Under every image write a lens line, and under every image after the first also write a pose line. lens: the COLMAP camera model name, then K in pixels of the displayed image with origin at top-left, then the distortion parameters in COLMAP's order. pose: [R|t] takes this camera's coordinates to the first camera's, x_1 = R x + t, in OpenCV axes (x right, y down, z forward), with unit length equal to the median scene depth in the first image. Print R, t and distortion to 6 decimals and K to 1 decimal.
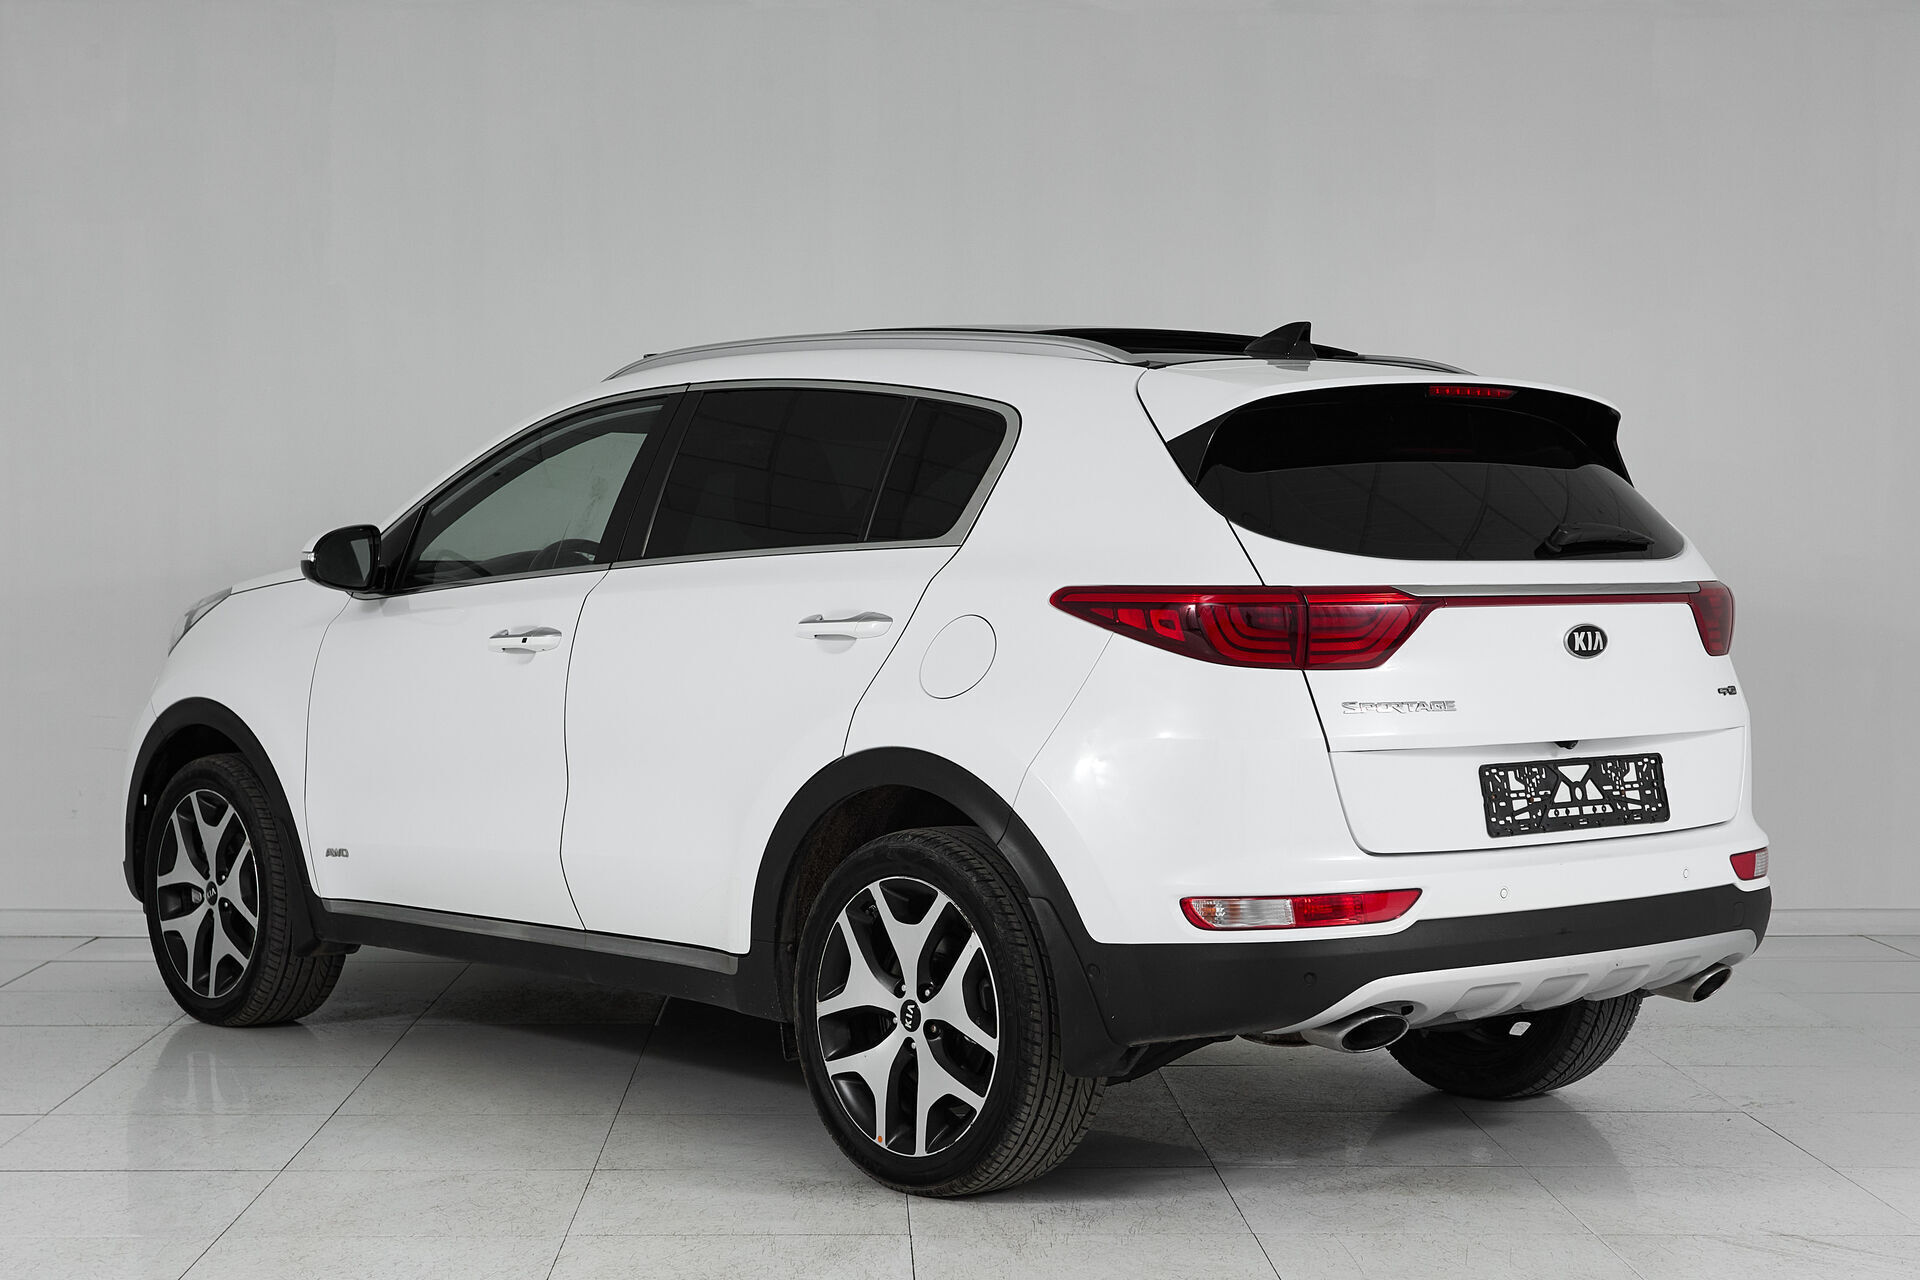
lens RADIAL K [[2844.4, 0, 971.2], [0, 2844.4, 649.1], [0, 0, 1]] dist [0.283350, 0.000000]
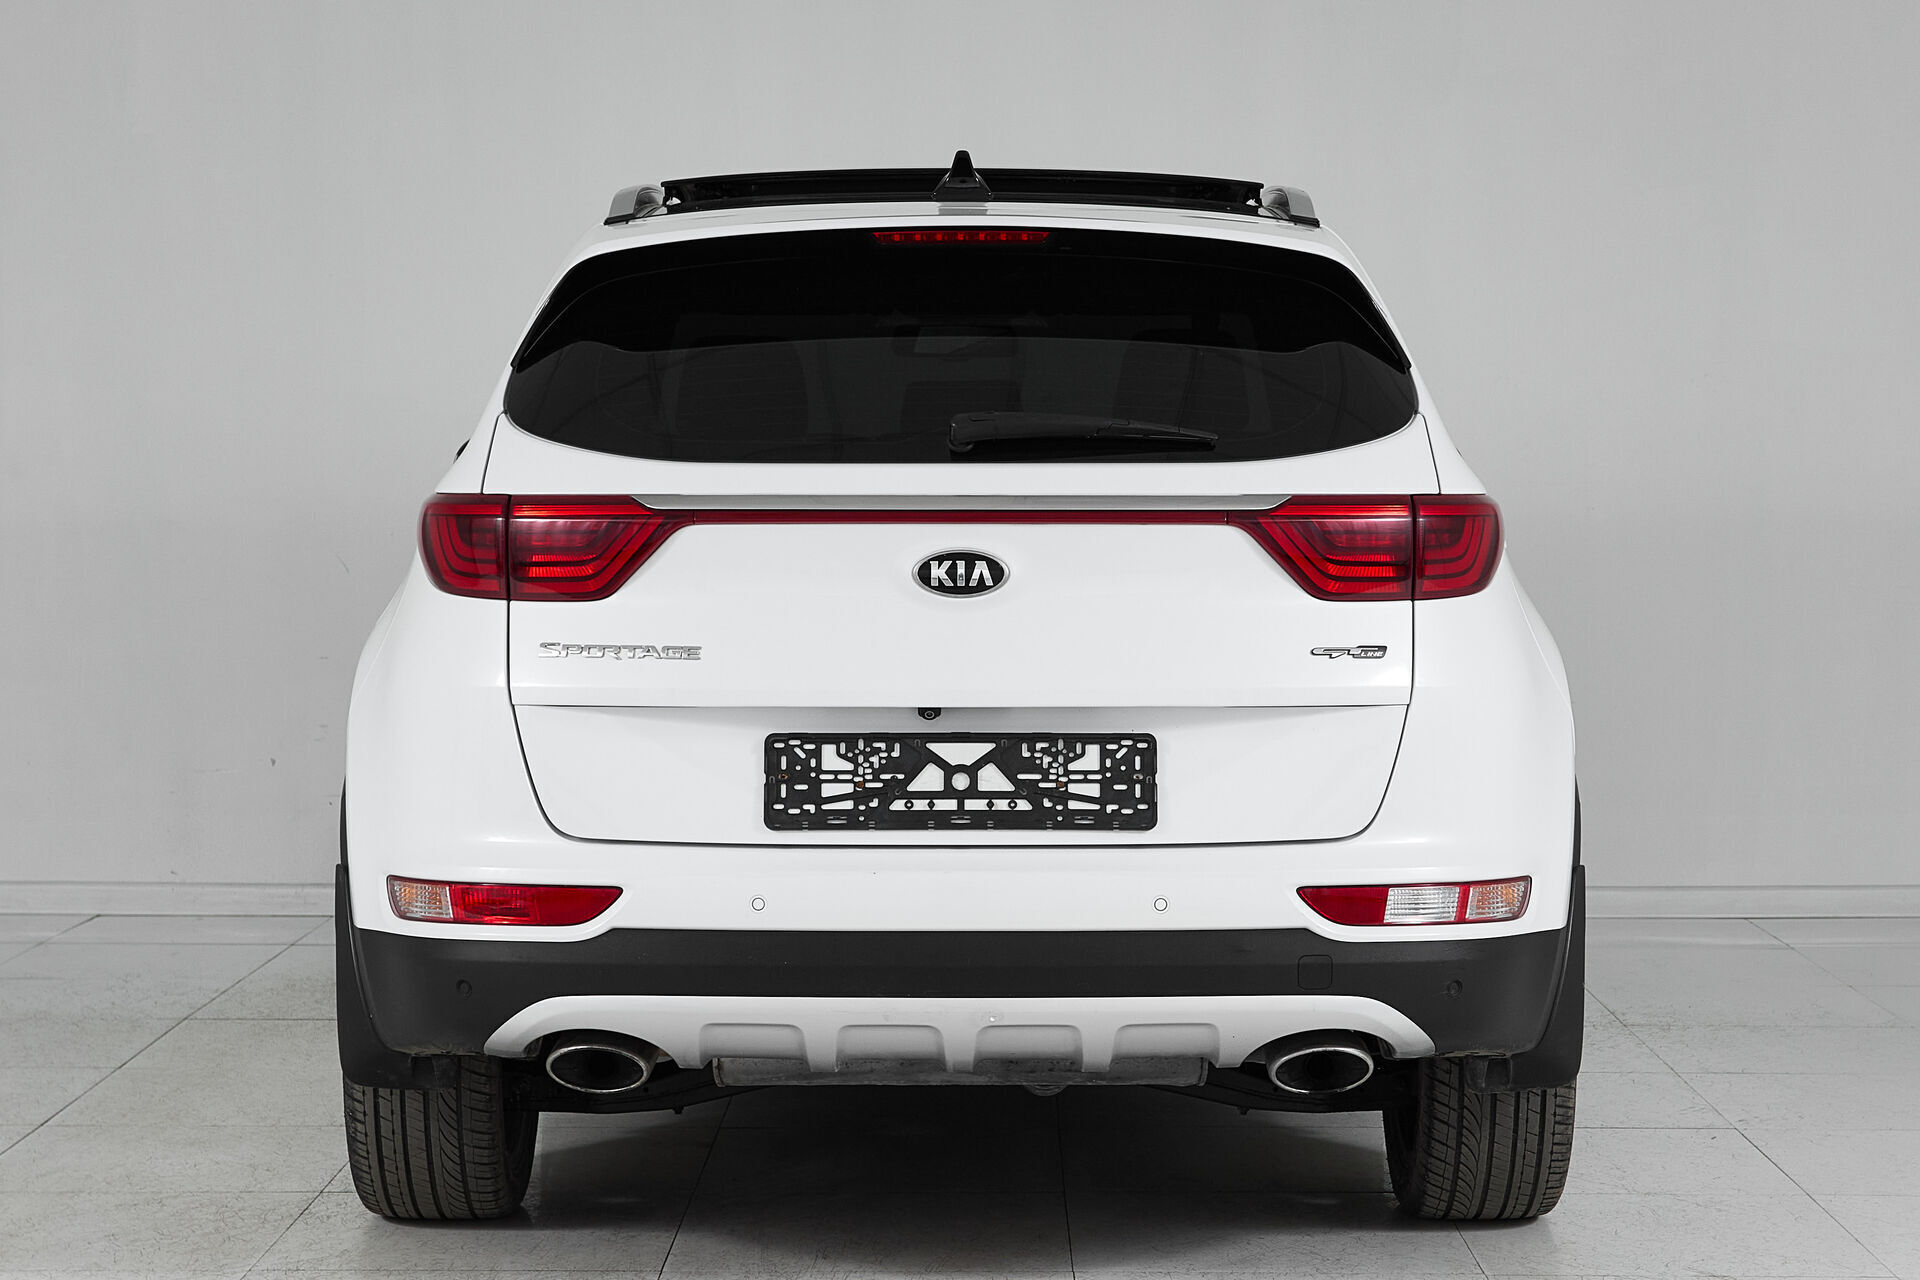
lens RADIAL K [[2844.4, 0, 945.7], [0, 2844.4, 621.4], [0, 0, 1]] dist [0.283350, 0.000000]
pose [[0.740642, 0.036727, -0.670895, 0.695911], [-0.019296, 0.999256, 0.033400, -0.014666], [0.671622, -0.011792, 0.740800, 0.464189]]
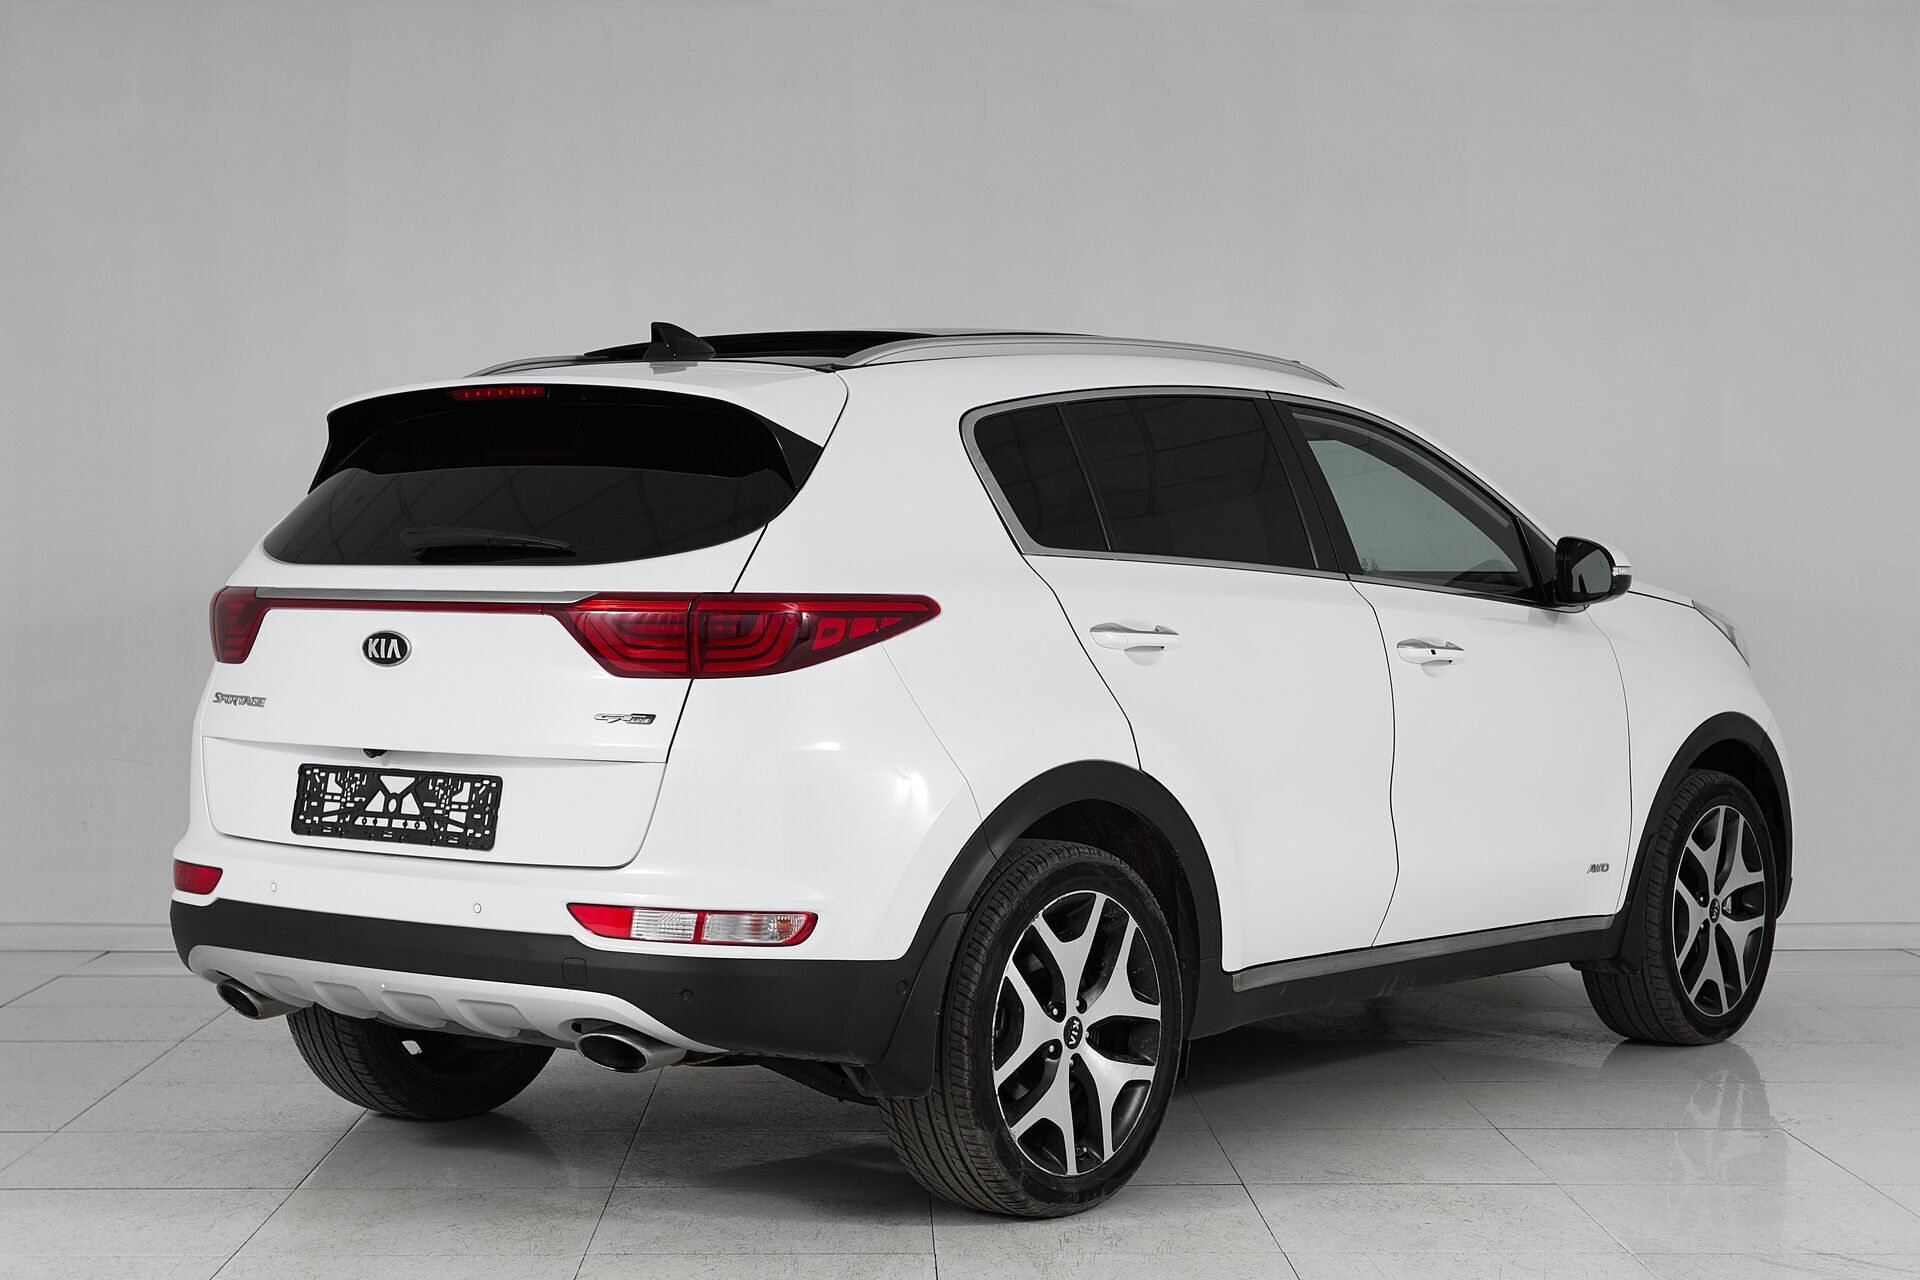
lens RADIAL K [[2671.6, 0, 964.9], [0, 2671.6, 645.4], [0, 0, 1]] dist [0.186506, 0.000000]
pose [[0.193243, 0.025881, -0.980810, 1.143050], [-0.033395, 0.999246, 0.019788, -0.028263], [0.980582, 0.028930, 0.193962, 1.016982]]
